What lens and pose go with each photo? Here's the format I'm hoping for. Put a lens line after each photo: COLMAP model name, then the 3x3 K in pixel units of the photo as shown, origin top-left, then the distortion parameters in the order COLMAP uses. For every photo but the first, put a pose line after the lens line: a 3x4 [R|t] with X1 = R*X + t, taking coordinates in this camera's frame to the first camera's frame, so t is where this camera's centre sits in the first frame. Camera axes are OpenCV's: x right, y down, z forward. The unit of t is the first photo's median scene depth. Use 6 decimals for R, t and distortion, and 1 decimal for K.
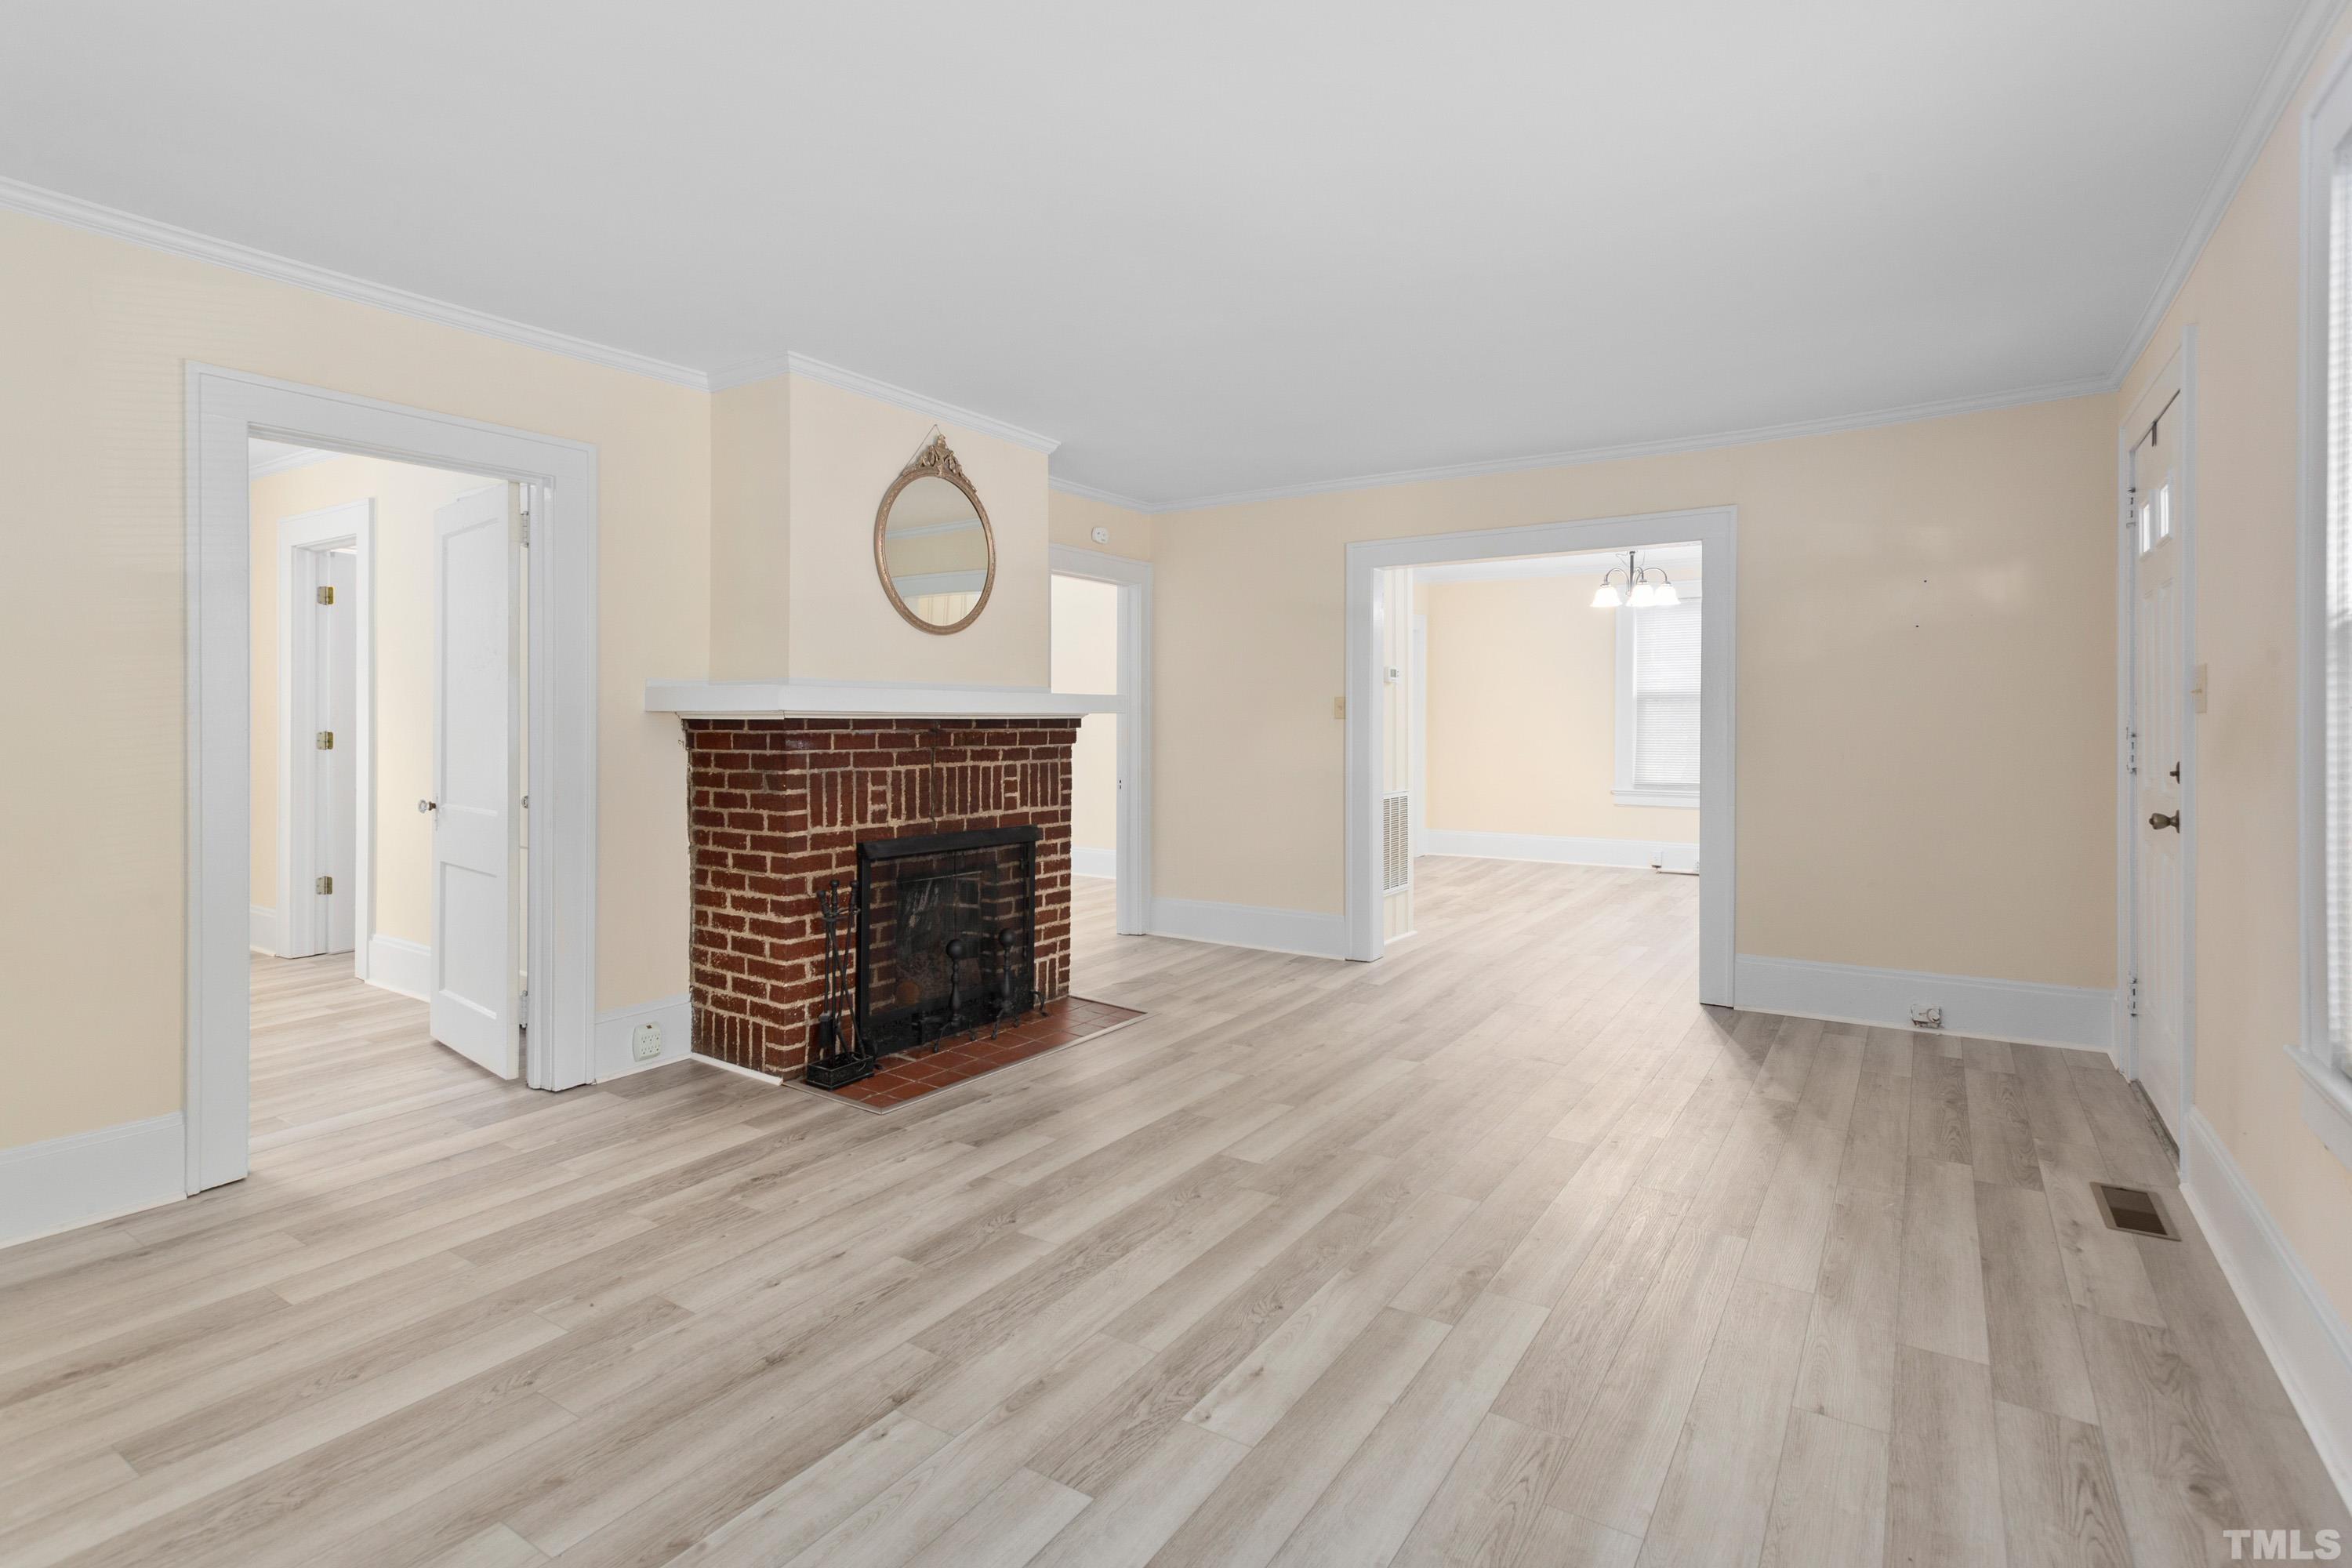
lens RADIAL K [[1144.4, 0, 1158.1], [0, 1144.4, 720.7], [0, 0, 1]] dist [0.001804, 0.000224]
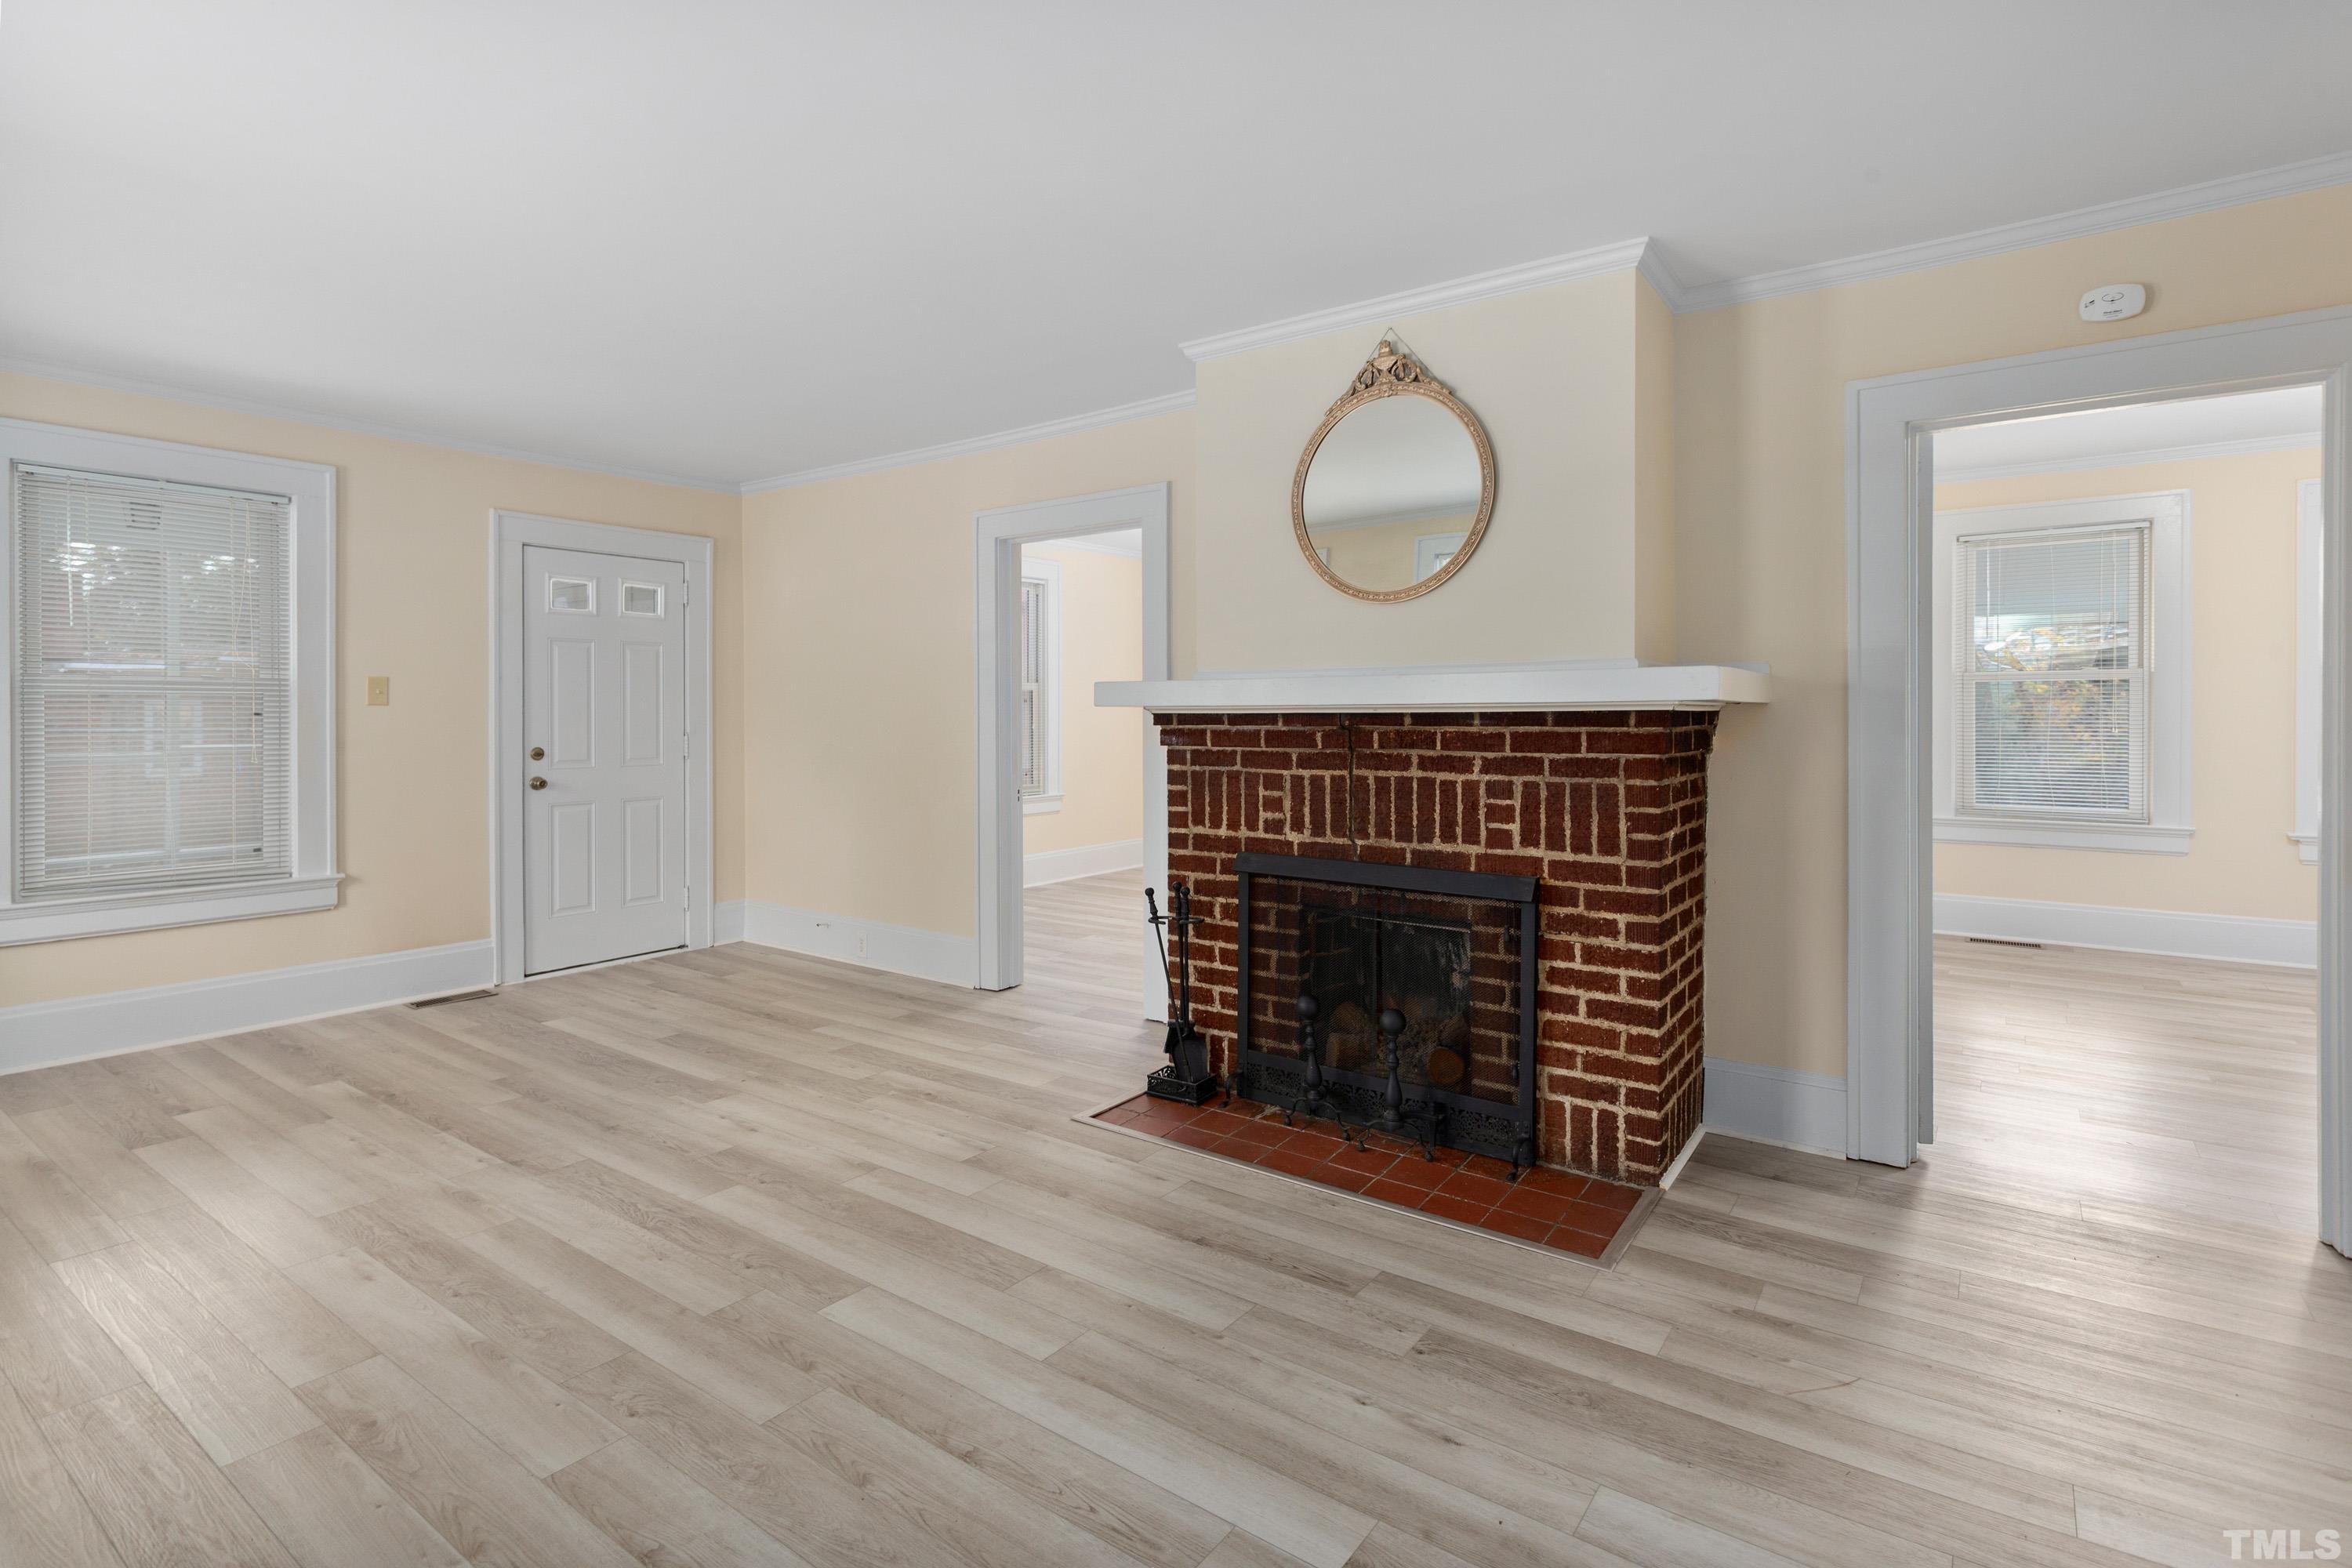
lens RADIAL K [[1144.4, 0, 1158.1], [0, 1144.4, 720.7], [0, 0, 1]] dist [0.001804, 0.000224]
pose [[-0.042705, 0.000668, -0.999087, 0.620163], [0.000766, 1.000000, 0.000636, 0.003374], [0.999087, -0.000738, -0.042706, 0.946838]]
